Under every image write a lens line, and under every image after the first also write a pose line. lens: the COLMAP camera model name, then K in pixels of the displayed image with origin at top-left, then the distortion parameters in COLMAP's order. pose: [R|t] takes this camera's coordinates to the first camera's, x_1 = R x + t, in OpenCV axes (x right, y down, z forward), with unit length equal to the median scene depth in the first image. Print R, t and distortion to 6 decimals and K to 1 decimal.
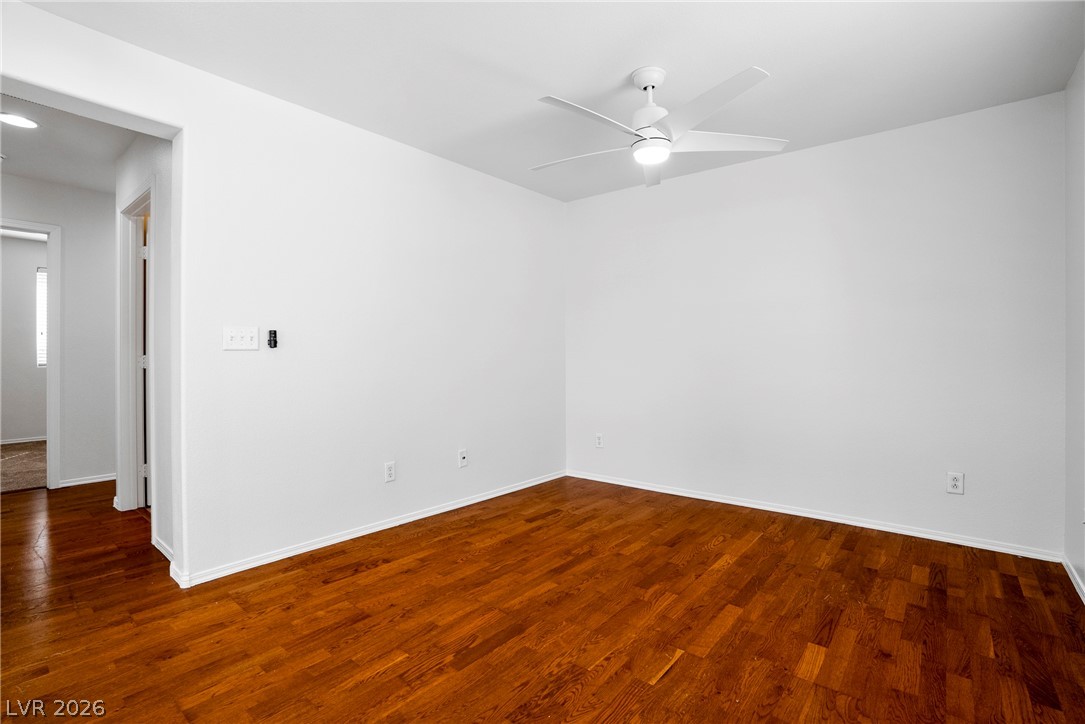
lens RADIAL K [[509.3, 0, 543.6], [0, 509.3, 357.0], [0, 0, 1]] dist [-0.070854, 0.025613]
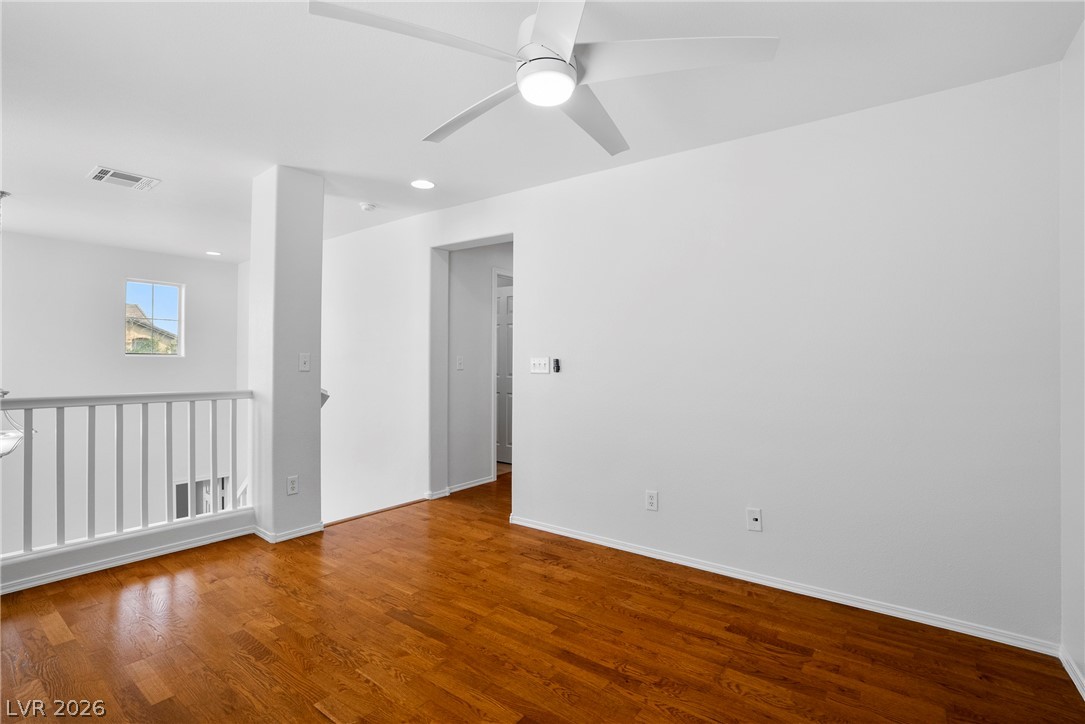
lens RADIAL K [[509.3, 0, 543.6], [0, 509.3, 357.0], [0, 0, 1]] dist [-0.070854, 0.025613]
pose [[0.056798, -0.008200, -0.998352, 0.828645], [-0.019674, 0.999763, -0.009331, -0.047117], [0.998192, 0.020172, 0.056623, 0.907620]]
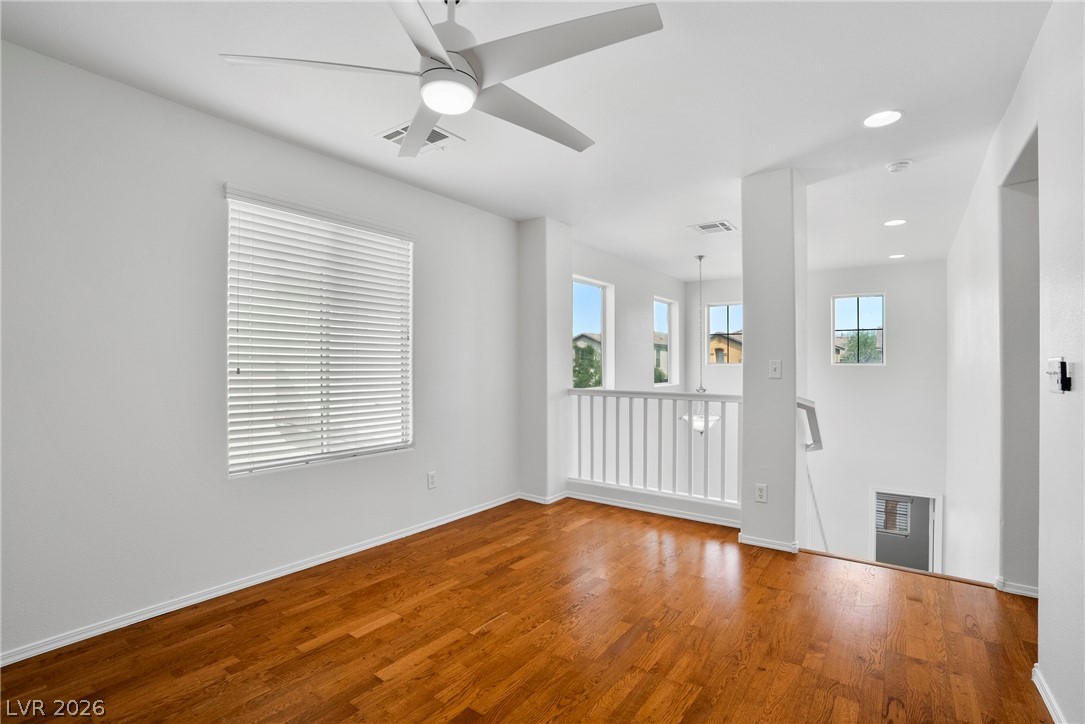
lens RADIAL K [[510.8, 0, 544.1], [0, 510.8, 374.7], [0, 0, 1]] dist [-0.071405, 0.028055]
pose [[-0.998295, -0.004877, -0.058162, 0.126465], [-0.006699, 0.999491, 0.031175, -0.054043], [0.057981, 0.031512, -0.997820, 1.584694]]
